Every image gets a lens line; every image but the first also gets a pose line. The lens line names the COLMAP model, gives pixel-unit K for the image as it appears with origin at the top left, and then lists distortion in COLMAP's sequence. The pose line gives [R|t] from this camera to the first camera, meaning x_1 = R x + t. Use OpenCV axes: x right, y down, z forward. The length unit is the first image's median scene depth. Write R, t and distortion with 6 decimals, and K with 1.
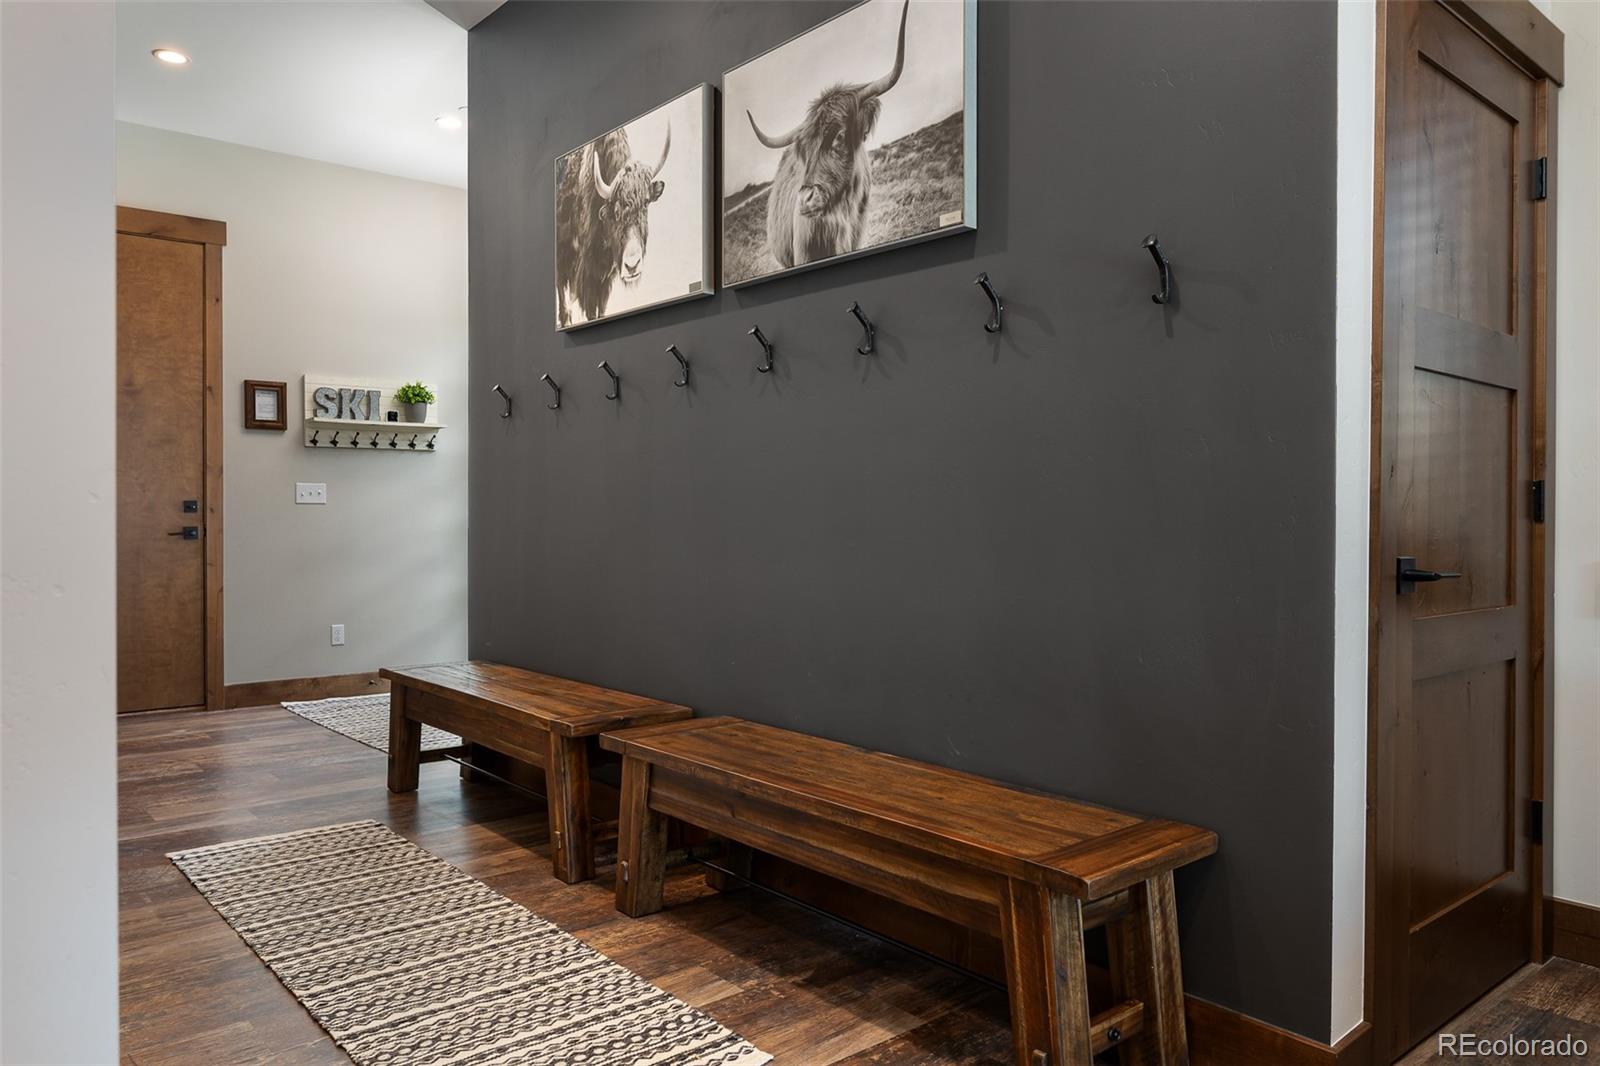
lens RADIAL K [[1076.3, 0, 798.7], [0, 1076.3, 529.6], [0, 0, 1]] dist [-0.004553, -0.002497]
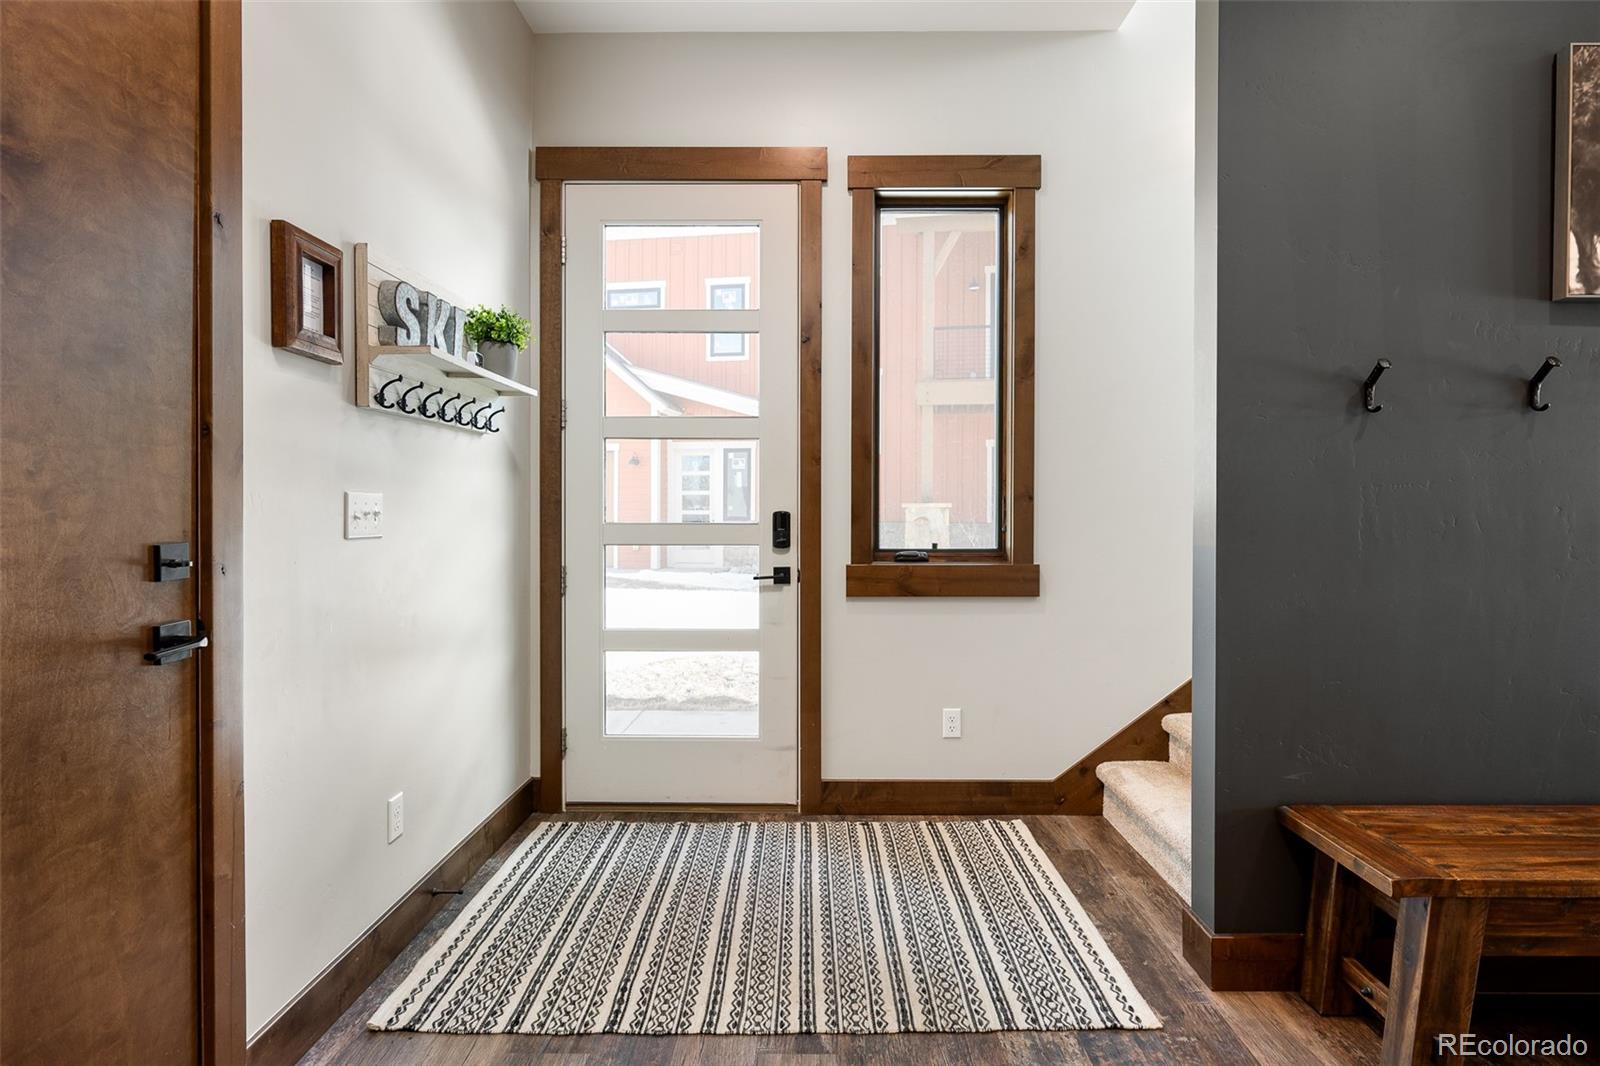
lens RADIAL K [[819.0, 0, 799.3], [0, 819.0, 523.5], [0, 0, 1]] dist [-0.001681, -0.000146]
pose [[0.657487, -0.008151, 0.753422, -0.634526], [0.010060, 0.999947, 0.002040, -0.032438], [-0.753399, 0.006238, 0.657535, 0.697713]]
